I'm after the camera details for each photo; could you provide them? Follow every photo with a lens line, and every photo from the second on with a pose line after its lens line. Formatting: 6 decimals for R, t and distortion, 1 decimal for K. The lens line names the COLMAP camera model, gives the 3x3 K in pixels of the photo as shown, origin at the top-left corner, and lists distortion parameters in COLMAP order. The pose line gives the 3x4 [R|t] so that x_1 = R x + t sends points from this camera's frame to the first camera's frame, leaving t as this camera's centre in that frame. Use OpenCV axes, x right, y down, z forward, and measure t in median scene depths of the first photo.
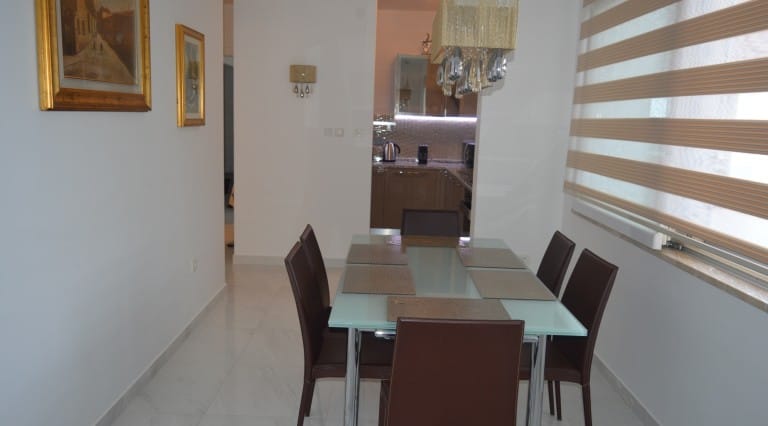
lens RADIAL K [[602.7, 0, 382.5], [0, 602.7, 200.6], [0, 0, 1]] dist [-0.003889, 0.117933]
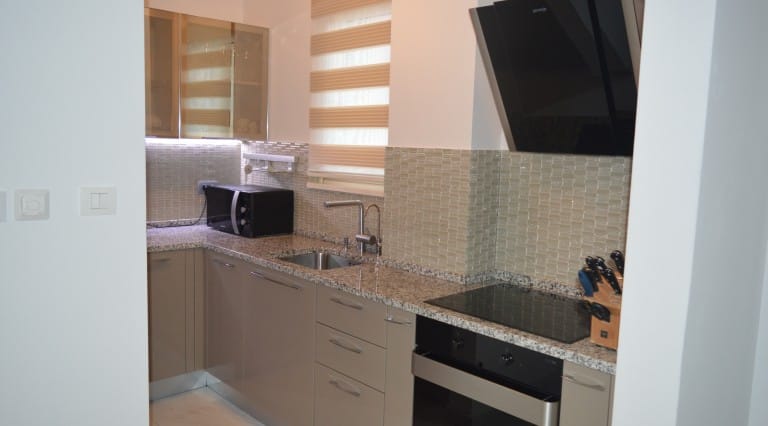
lens RADIAL K [[602.7, 0, 382.5], [0, 602.7, 200.6], [0, 0, 1]] dist [-0.003889, 0.117933]
pose [[0.736400, -0.078305, 0.671999, -0.118801], [0.089292, 0.995839, 0.018191, -0.086318], [-0.670628, 0.046609, 0.740328, 0.543924]]
